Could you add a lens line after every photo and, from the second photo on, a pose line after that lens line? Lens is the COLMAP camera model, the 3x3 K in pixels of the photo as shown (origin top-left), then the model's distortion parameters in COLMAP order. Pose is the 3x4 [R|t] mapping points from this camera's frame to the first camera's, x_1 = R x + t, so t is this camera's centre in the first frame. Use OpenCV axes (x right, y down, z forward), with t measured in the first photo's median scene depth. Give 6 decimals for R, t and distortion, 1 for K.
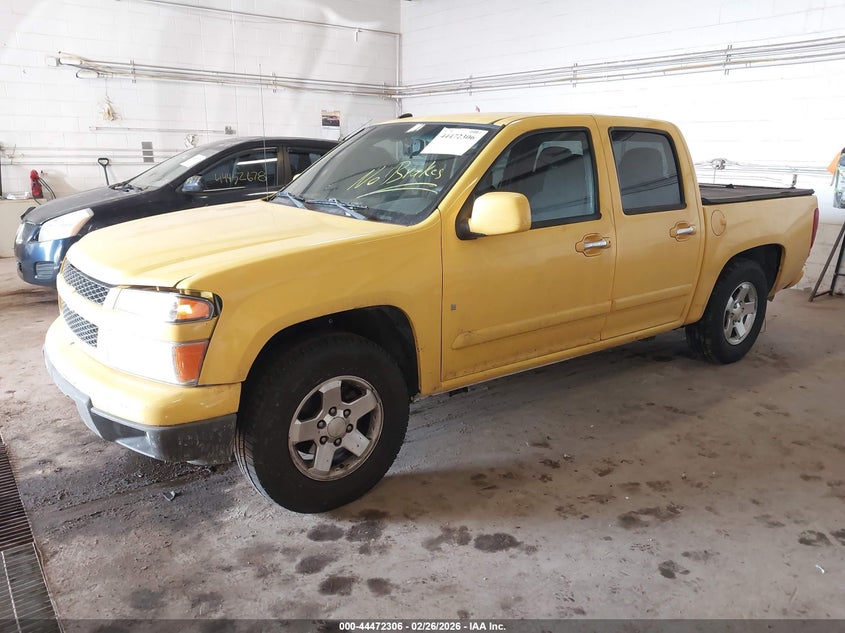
lens RADIAL K [[663.9, 0, 423.1], [0, 663.9, 317.3], [0, 0, 1]] dist [-0.004953, 0.003476]
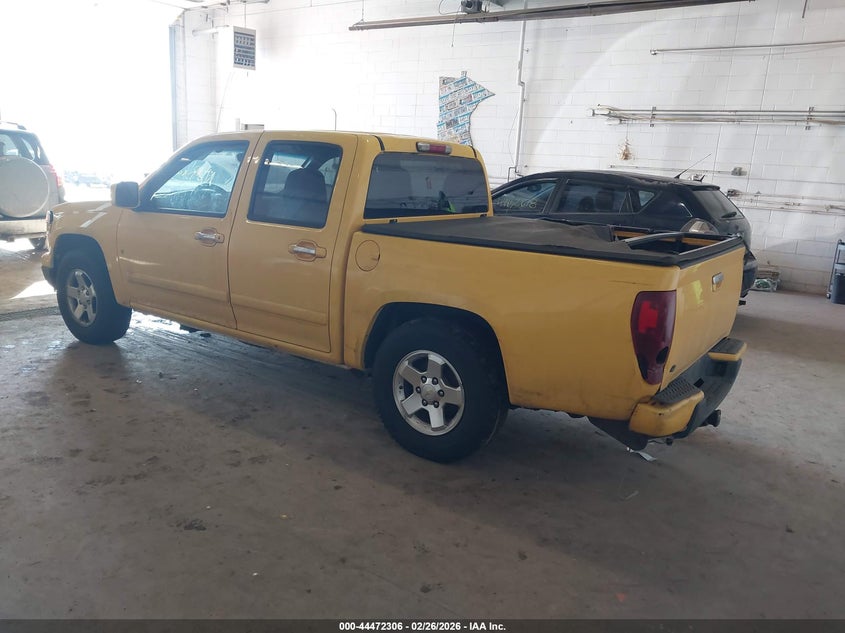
lens RADIAL K [[663.9, 0, 423.1], [0, 663.9, 317.3], [0, 0, 1]] dist [-0.004953, 0.003476]
pose [[0.302819, 0.214215, -0.928662, 1.308847], [-0.286369, 0.949835, 0.125719, -0.201470], [0.909007, 0.227870, 0.348973, 0.834357]]
